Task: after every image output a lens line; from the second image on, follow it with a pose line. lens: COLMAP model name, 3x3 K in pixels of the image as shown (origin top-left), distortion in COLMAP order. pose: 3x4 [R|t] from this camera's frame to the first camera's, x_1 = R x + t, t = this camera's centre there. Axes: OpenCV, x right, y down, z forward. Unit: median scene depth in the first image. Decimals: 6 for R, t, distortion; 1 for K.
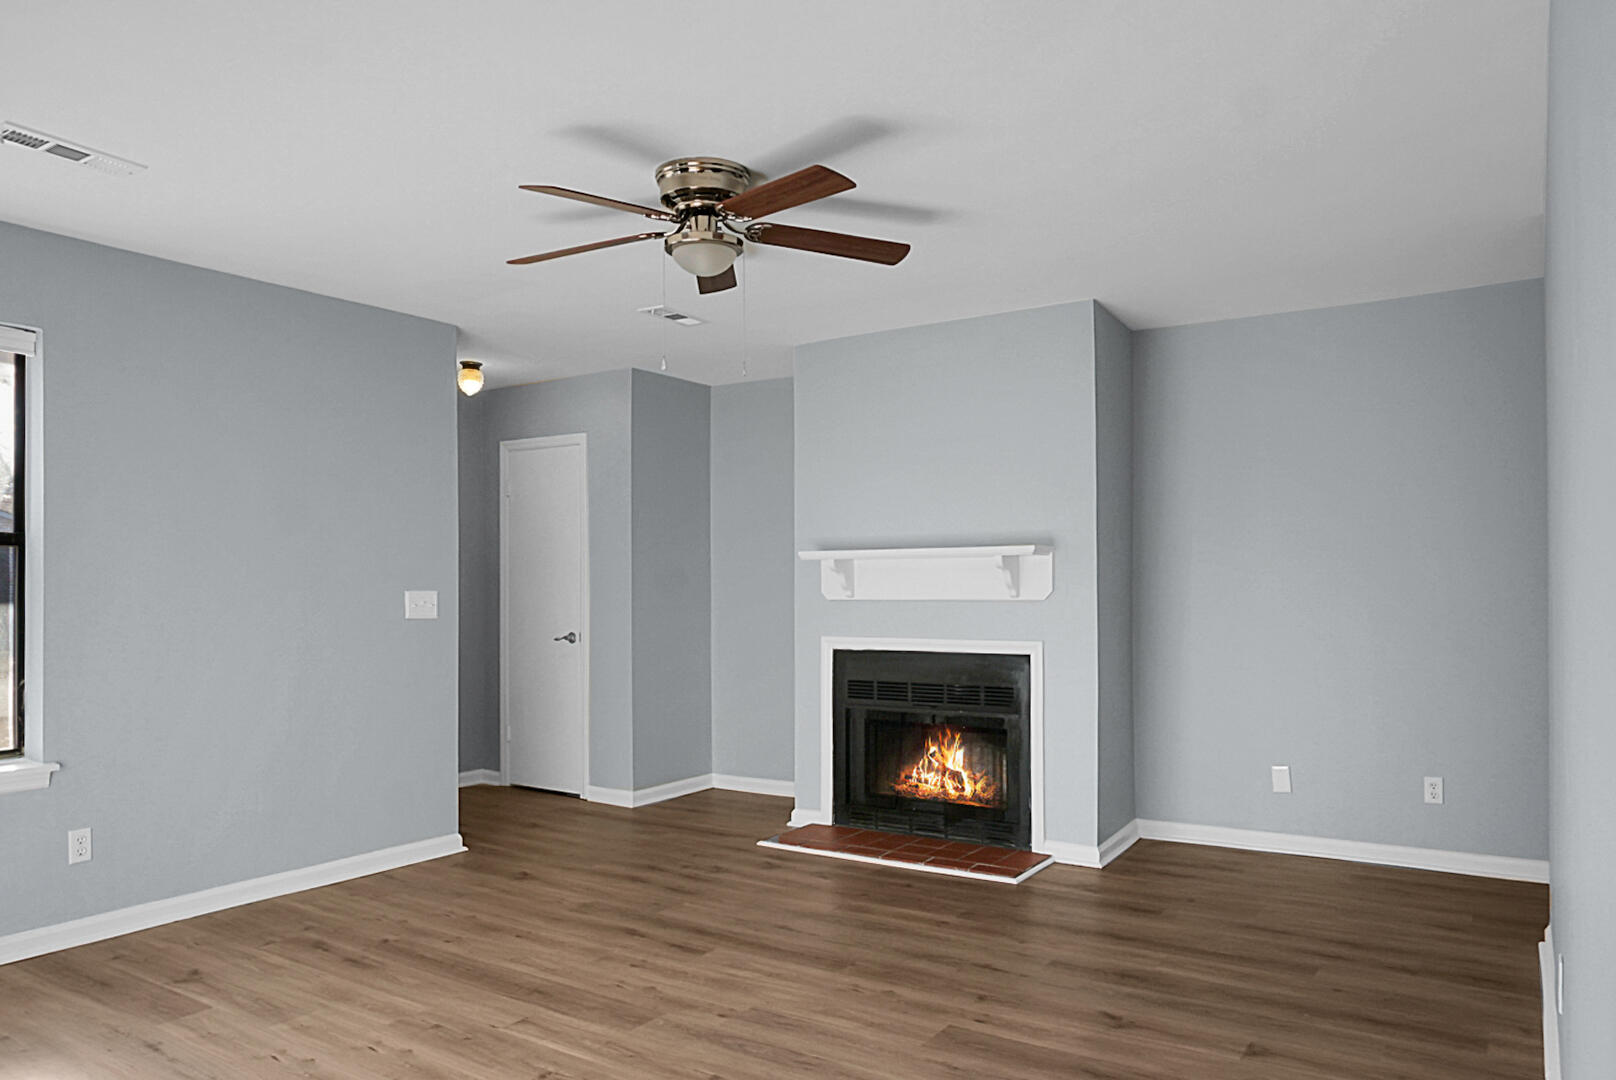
lens RADIAL K [[1104.1, 0, 804.0], [0, 1104.1, 588.0], [0, 0, 1]] dist [-0.011685, 0.000701]
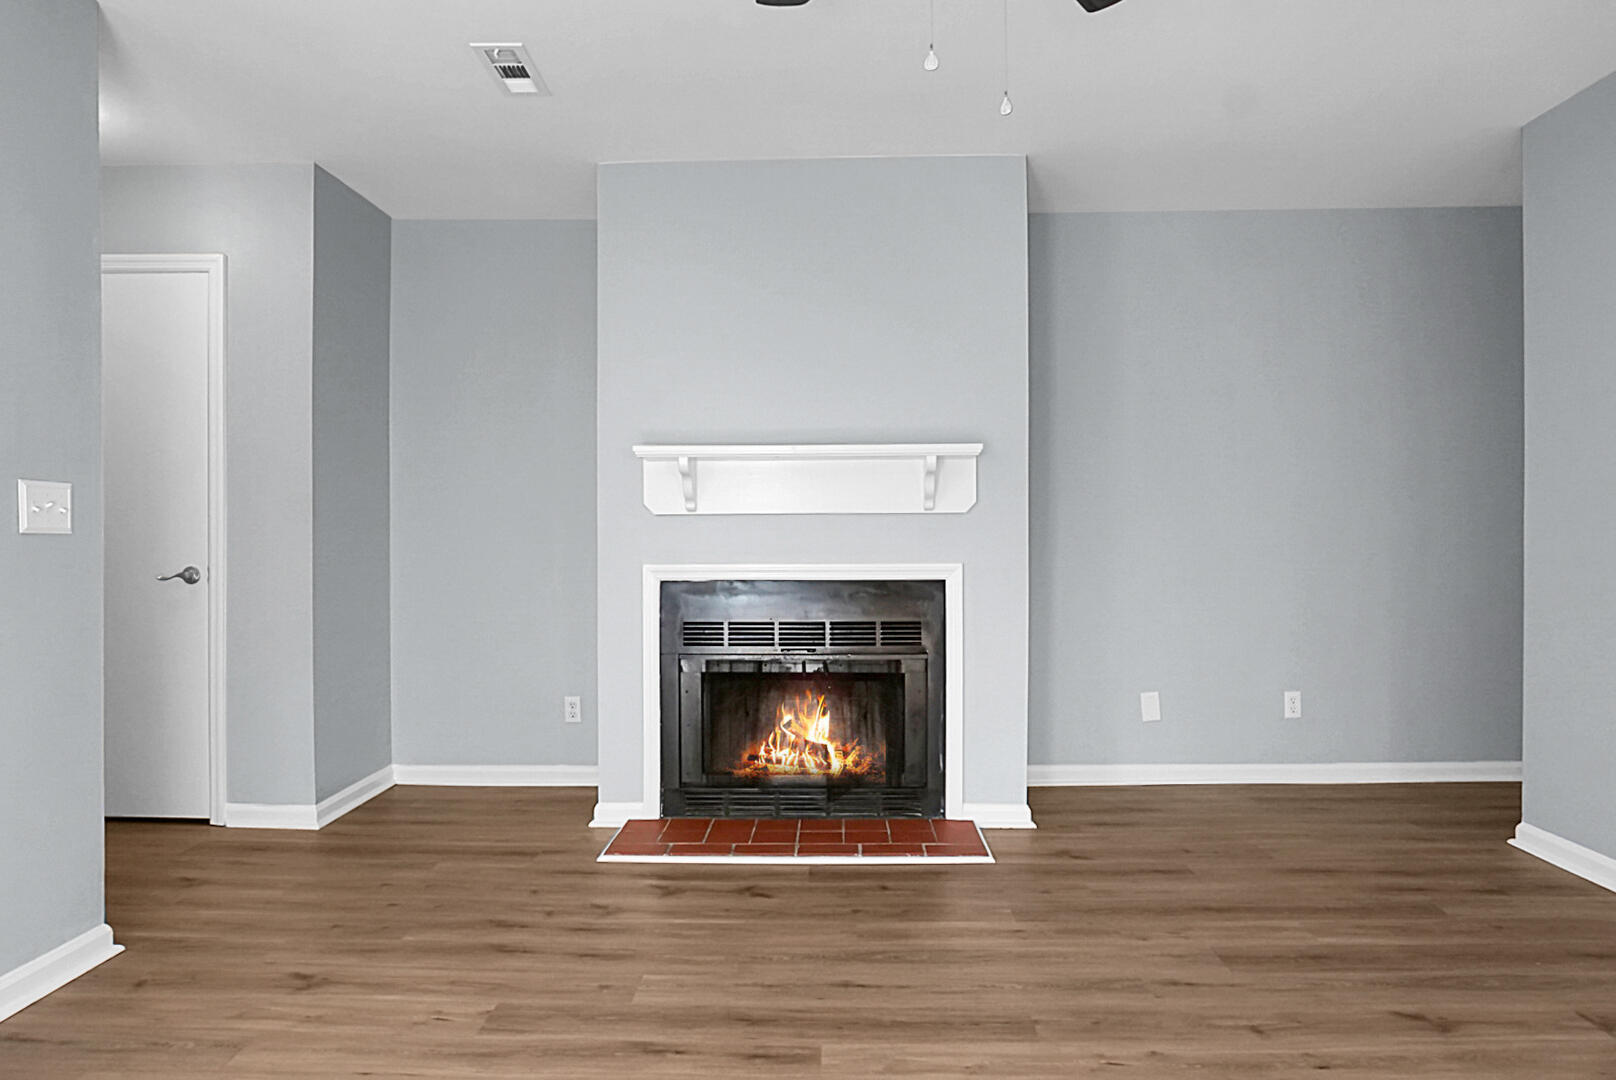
lens RADIAL K [[1096.6, 0, 808.0], [0, 1096.6, 540.0], [0, 0, 1]] dist [-0.051900, 0.031348]
pose [[0.843425, 0.000555, 0.537247, -0.312120], [-0.002826, 0.999990, 0.003404, 0.027486], [-0.537240, -0.004389, 0.843418, 0.360484]]
